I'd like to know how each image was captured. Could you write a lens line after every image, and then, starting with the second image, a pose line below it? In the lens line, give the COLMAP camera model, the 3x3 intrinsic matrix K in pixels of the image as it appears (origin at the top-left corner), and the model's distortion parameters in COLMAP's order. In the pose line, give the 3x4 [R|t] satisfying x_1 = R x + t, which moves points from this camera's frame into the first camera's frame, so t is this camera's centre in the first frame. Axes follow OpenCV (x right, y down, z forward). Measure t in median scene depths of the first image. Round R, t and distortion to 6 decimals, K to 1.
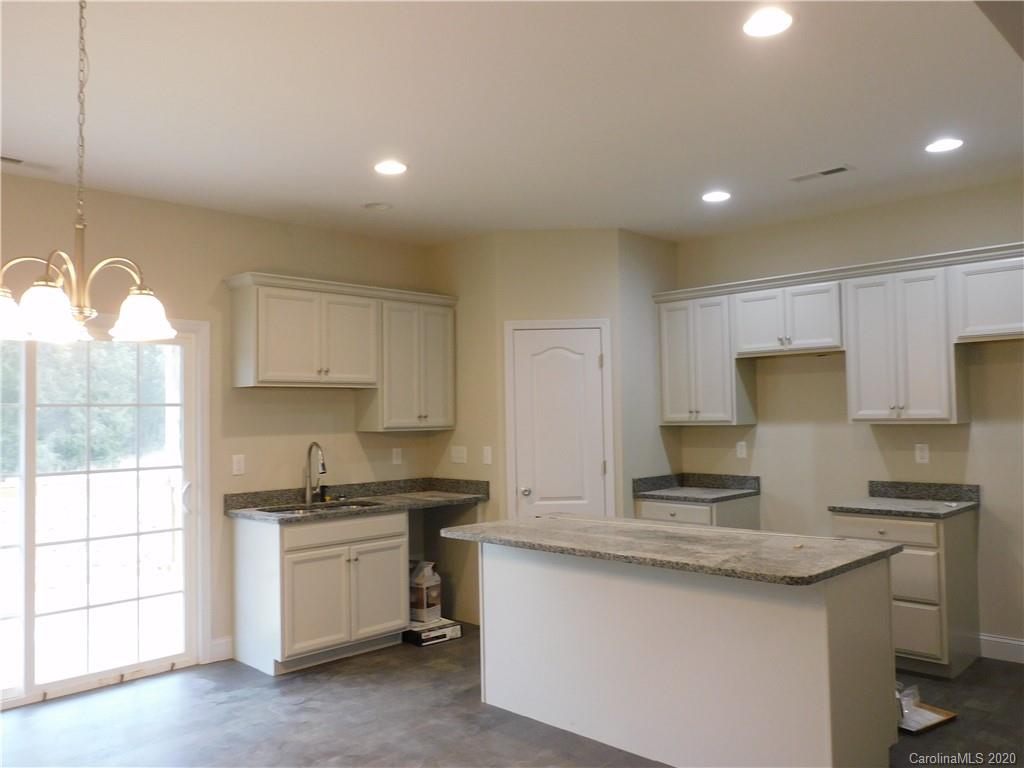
lens RADIAL K [[807.8, 0, 520.9], [0, 807.8, 388.2], [0, 0, 1]] dist [-0.004811, -0.005706]
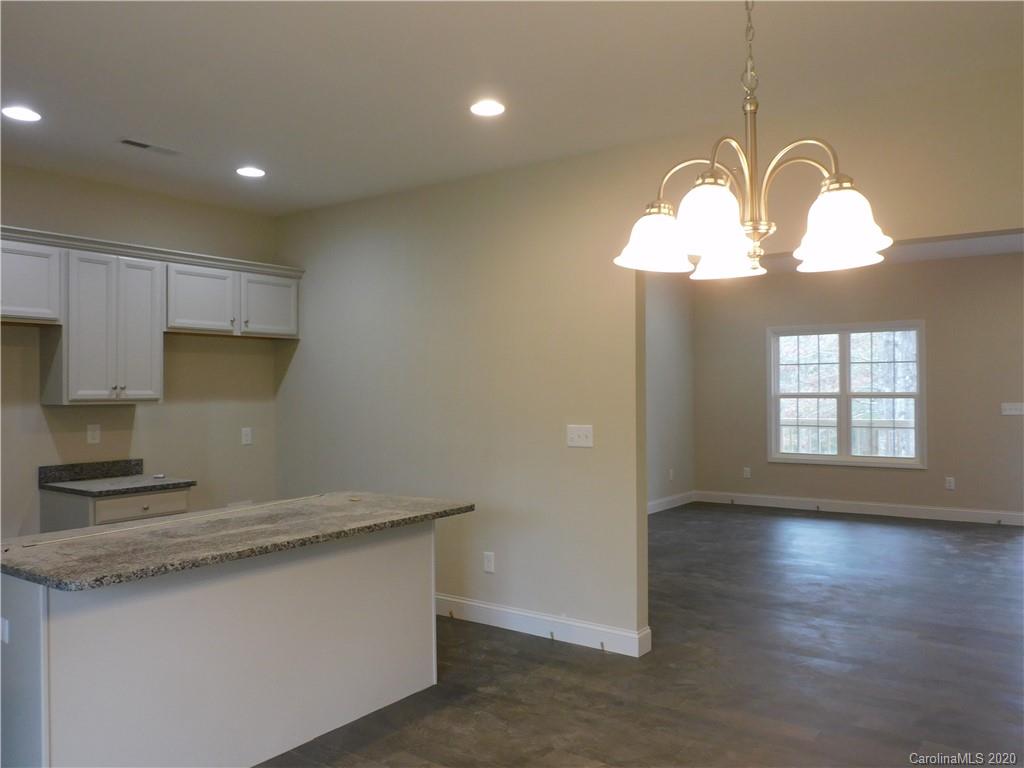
lens RADIAL K [[807.8, 0, 513.1], [0, 807.8, 385.4], [0, 0, 1]] dist [-0.004811, -0.005706]
pose [[-0.150080, 0.024618, 0.988367, -0.595060], [-0.026157, 0.999241, -0.028860, 0.035943], [-0.988328, -0.030184, -0.149322, 0.639583]]
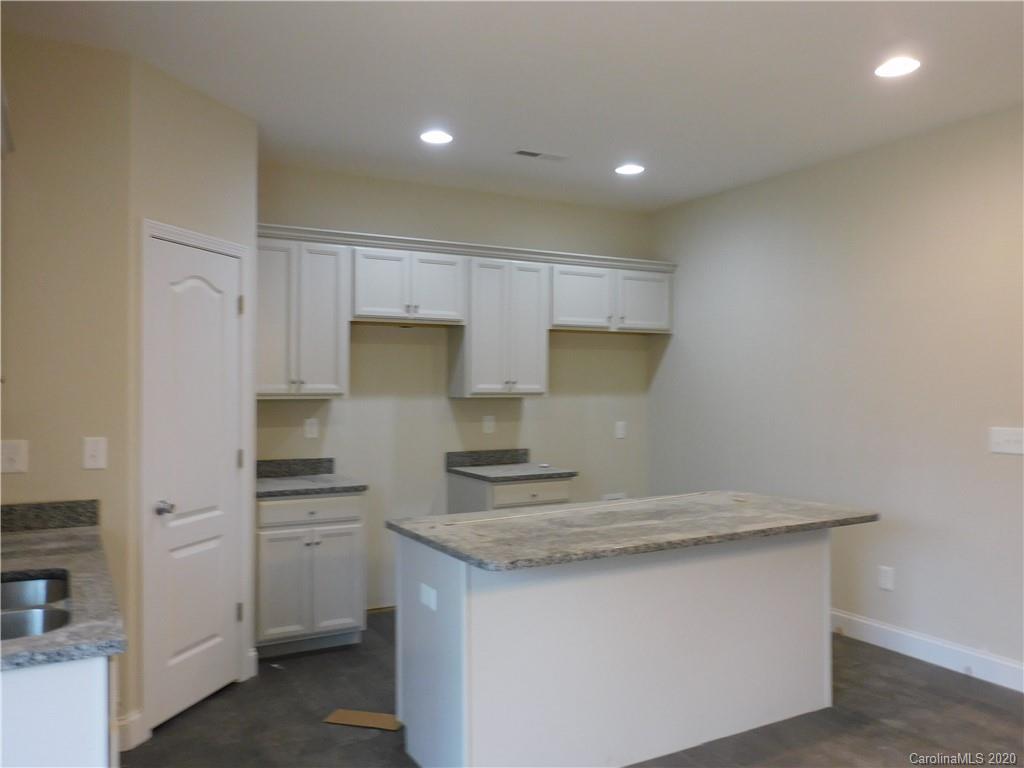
lens RADIAL K [[807.8, 0, 509.5], [0, 807.8, 385.9], [0, 0, 1]] dist [-0.004811, -0.005706]
pose [[0.277753, 0.018308, 0.960478, -0.574471], [-0.037809, 0.999252, -0.008114, 0.036568], [-0.959908, -0.034061, 0.278238, 0.672860]]
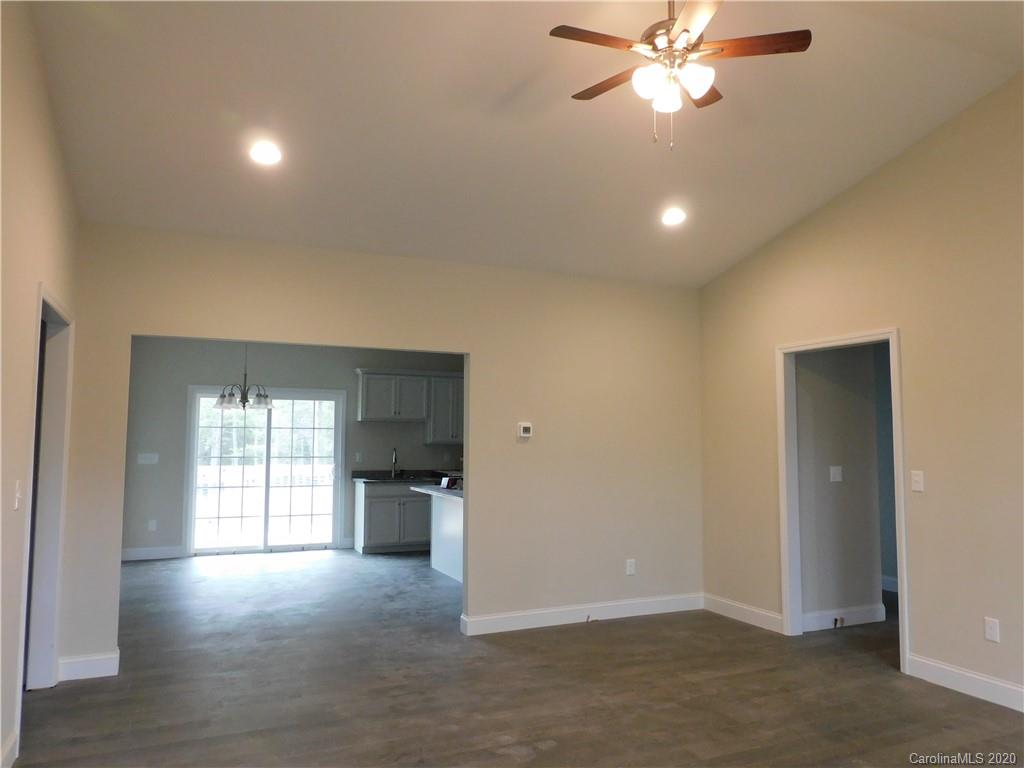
lens RADIAL K [[731.4, 0, 509.1], [0, 731.4, 383.2], [0, 0, 1]] dist [-0.008903, -0.000599]
pose [[0.928949, -0.007637, -0.370129, 0.523595], [-0.006141, 0.999332, -0.036032, -0.024048], [0.370157, 0.035745, 0.928281, -0.463653]]
